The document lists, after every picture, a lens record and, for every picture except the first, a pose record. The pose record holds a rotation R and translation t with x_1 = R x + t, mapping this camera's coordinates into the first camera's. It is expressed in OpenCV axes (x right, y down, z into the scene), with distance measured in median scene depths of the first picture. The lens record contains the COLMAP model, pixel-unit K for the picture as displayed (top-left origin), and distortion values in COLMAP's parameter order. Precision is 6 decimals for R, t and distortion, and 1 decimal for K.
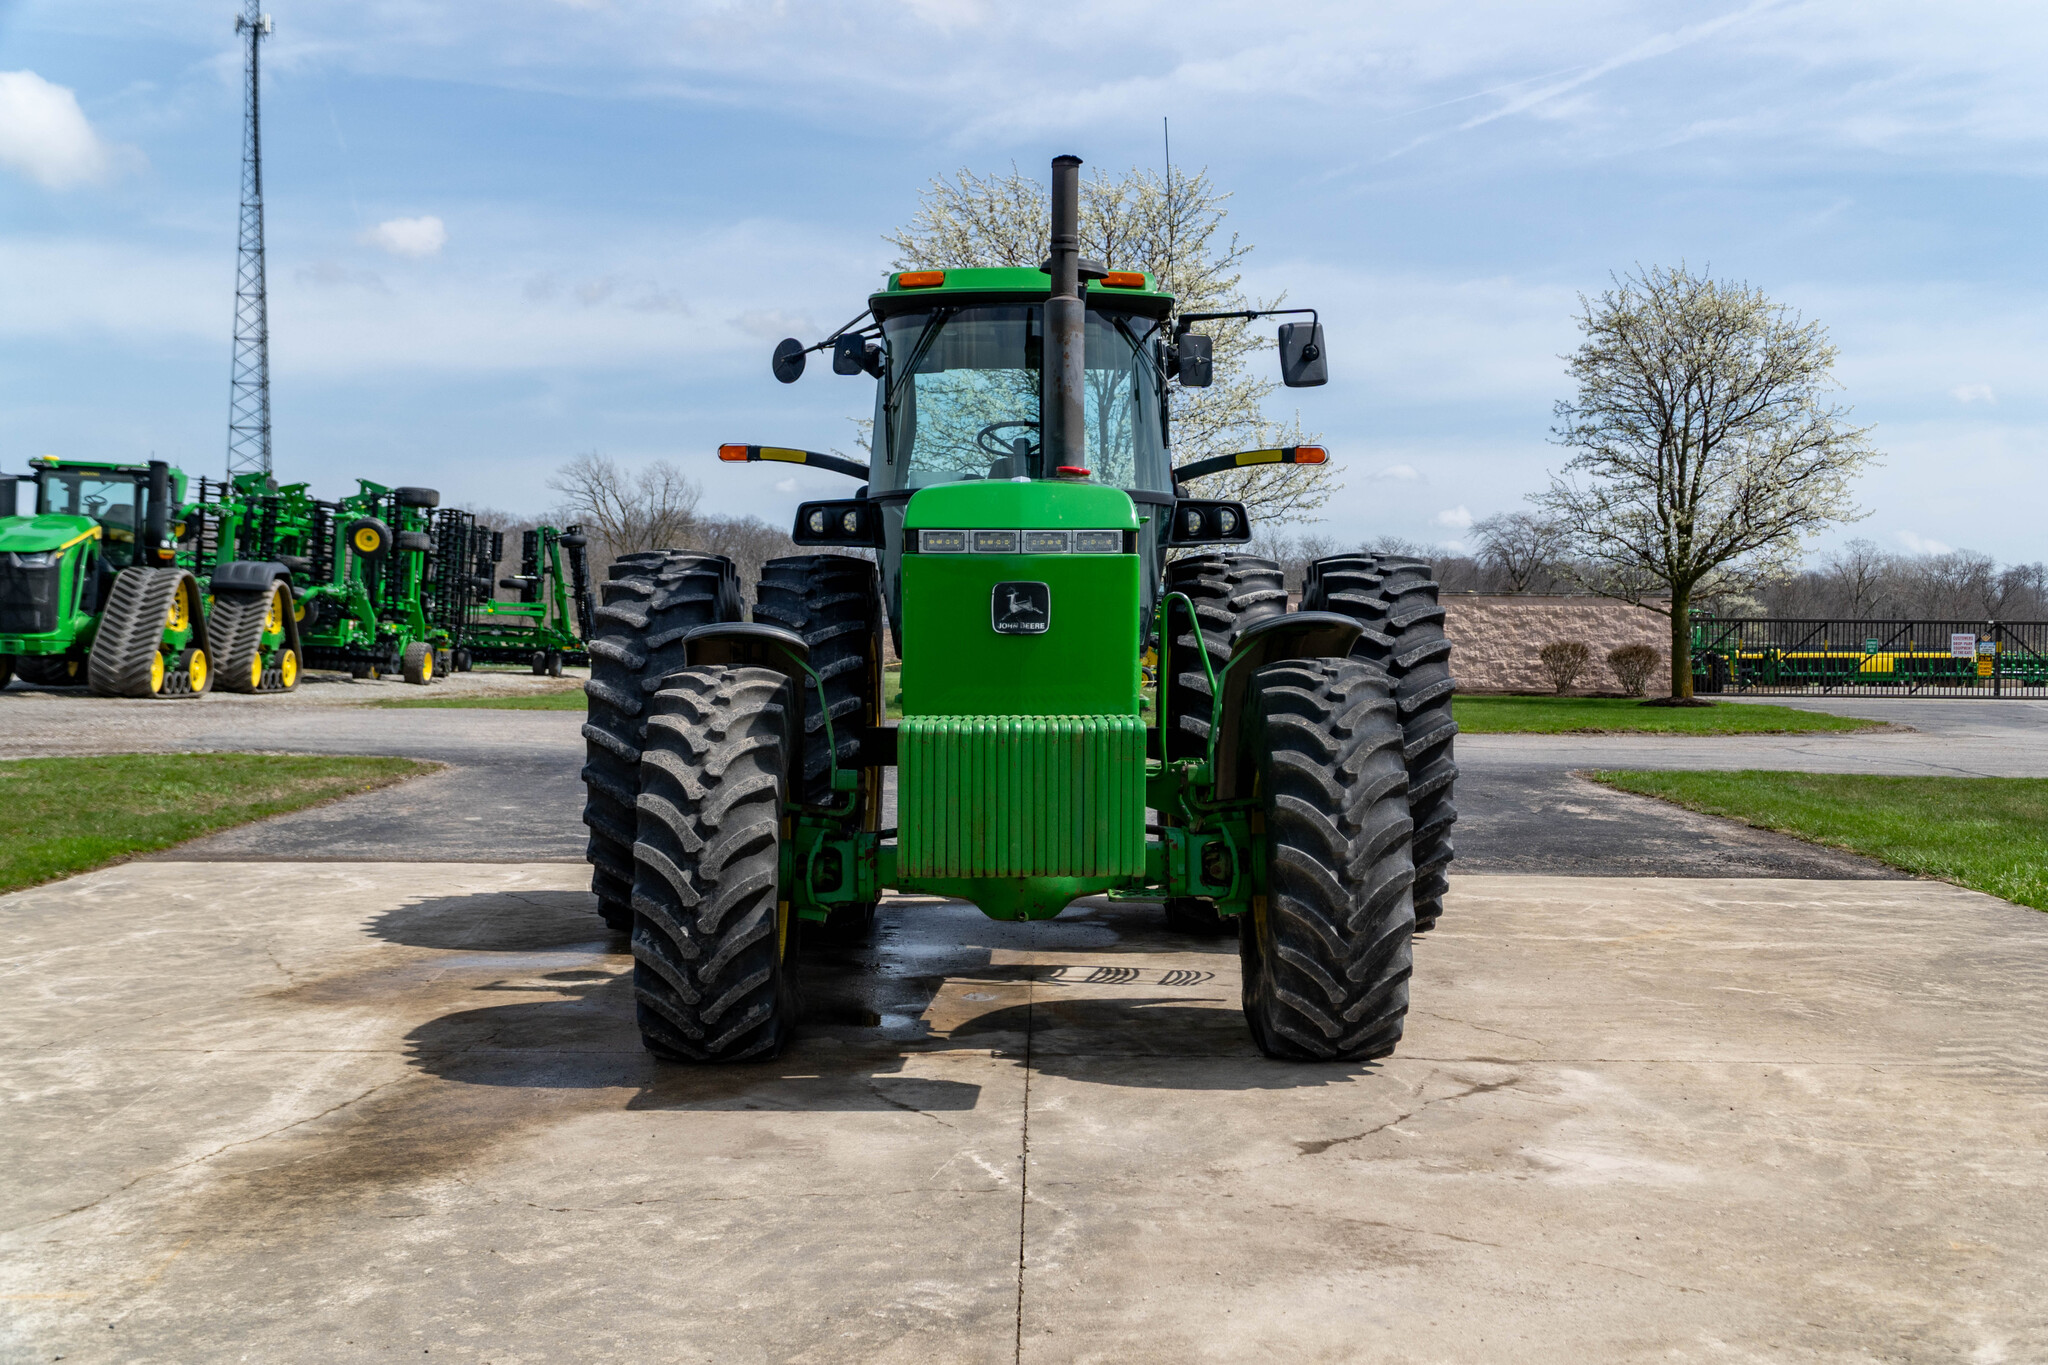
lens RADIAL K [[2134.2, 0, 1014.7], [0, 2134.2, 662.2], [0, 0, 1]] dist [0.092857, 0.014631]
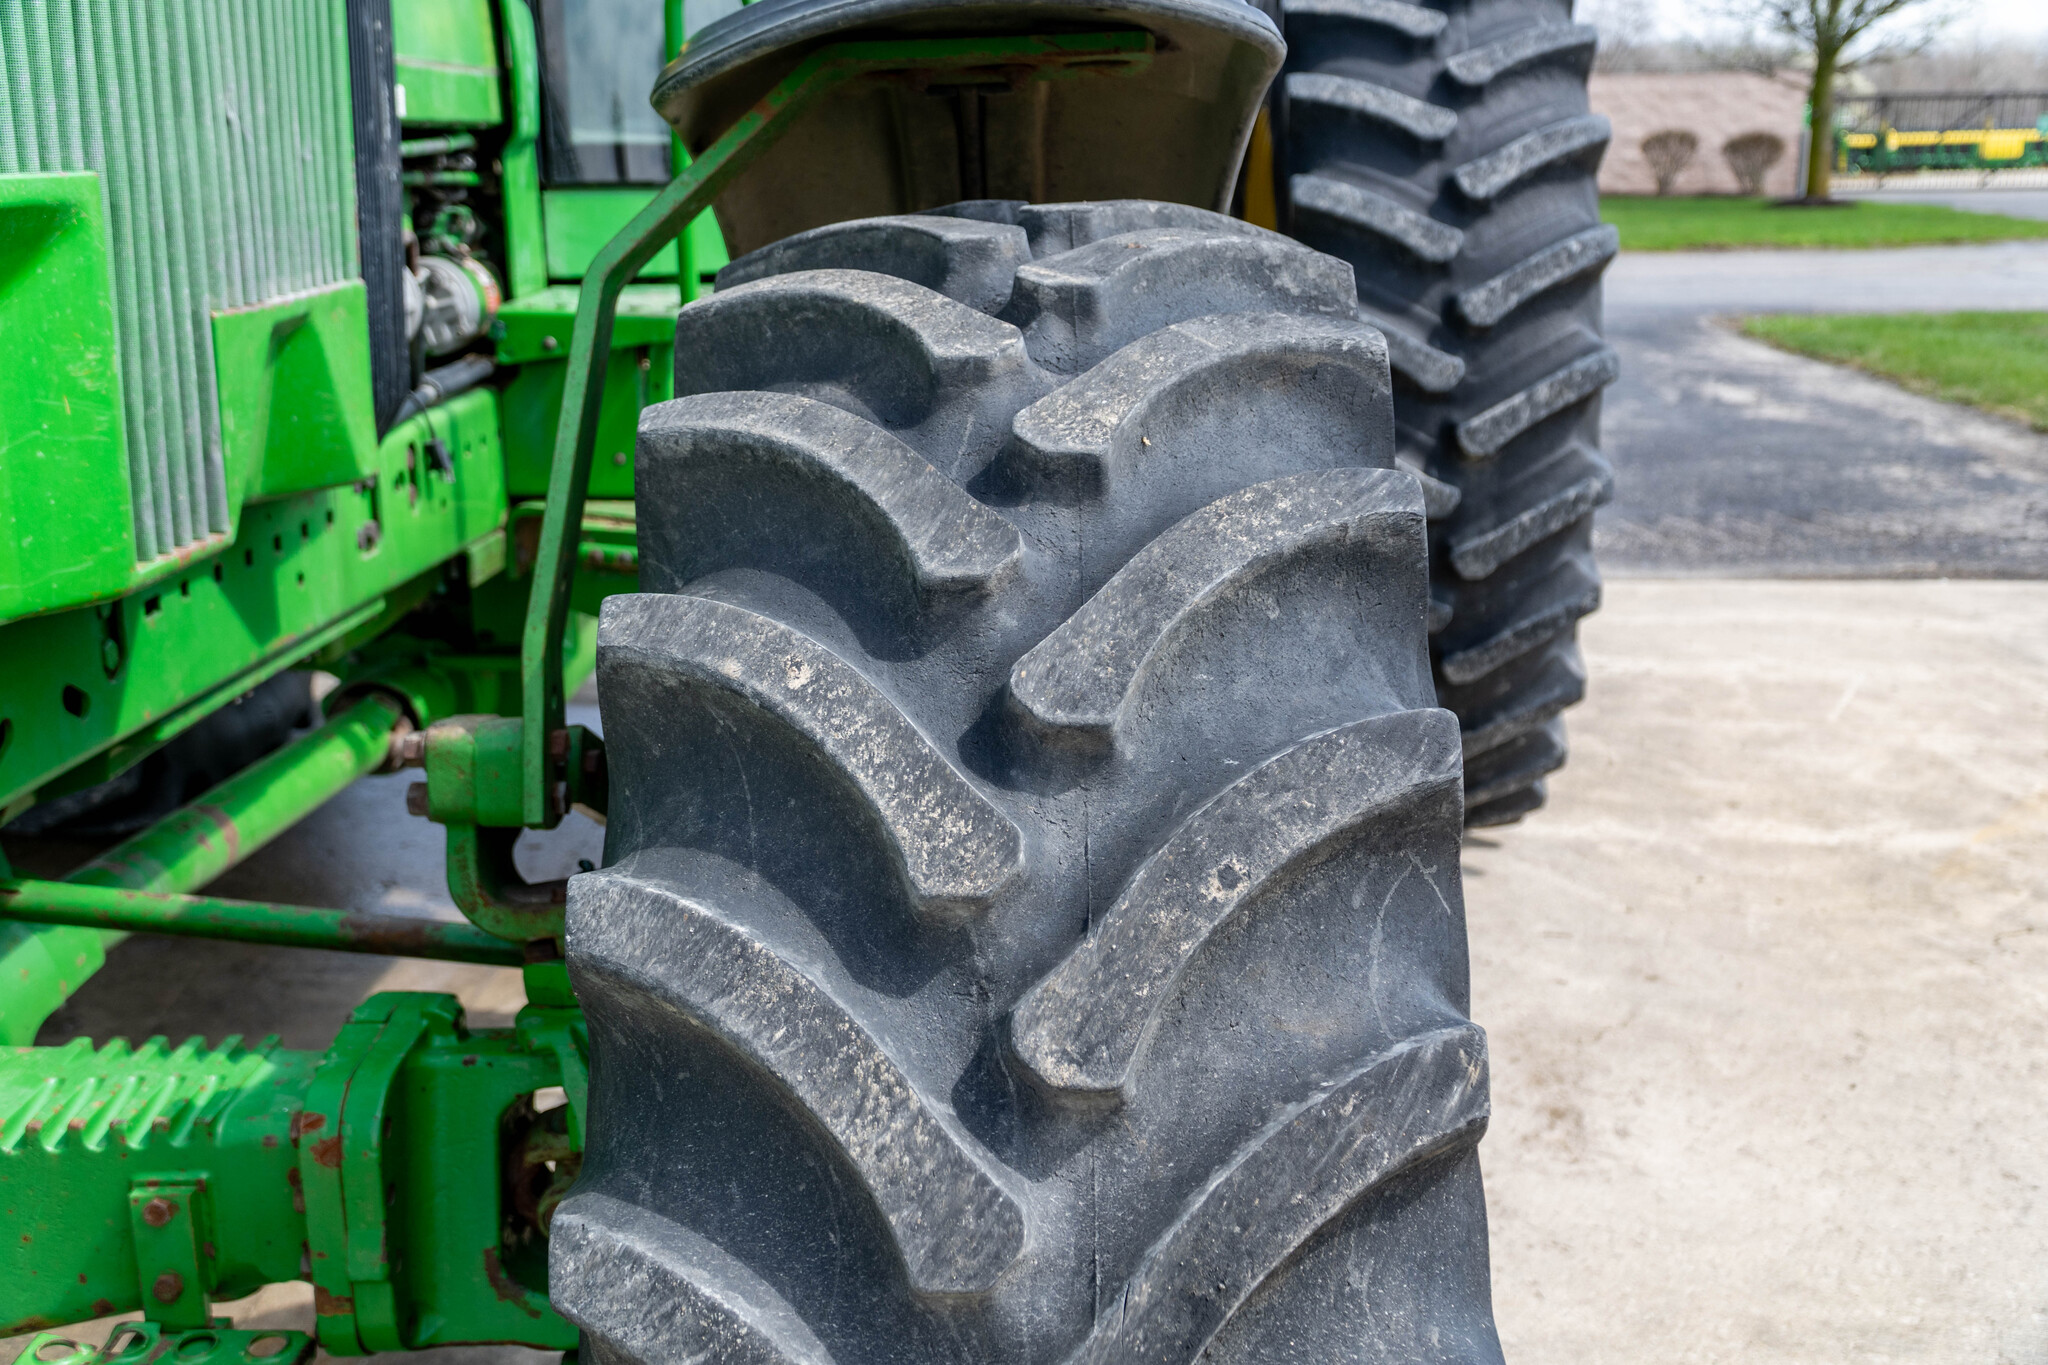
lens RADIAL K [[2134.2, 0, 1014.7], [0, 2134.2, 662.2], [0, 0, 1]] dist [0.092857, 0.014631]
pose [[0.999628, -0.005775, -0.026668, 0.093483], [0.011656, 0.974059, 0.225993, -0.003556], [0.024671, -0.226220, 0.973764, 0.518438]]
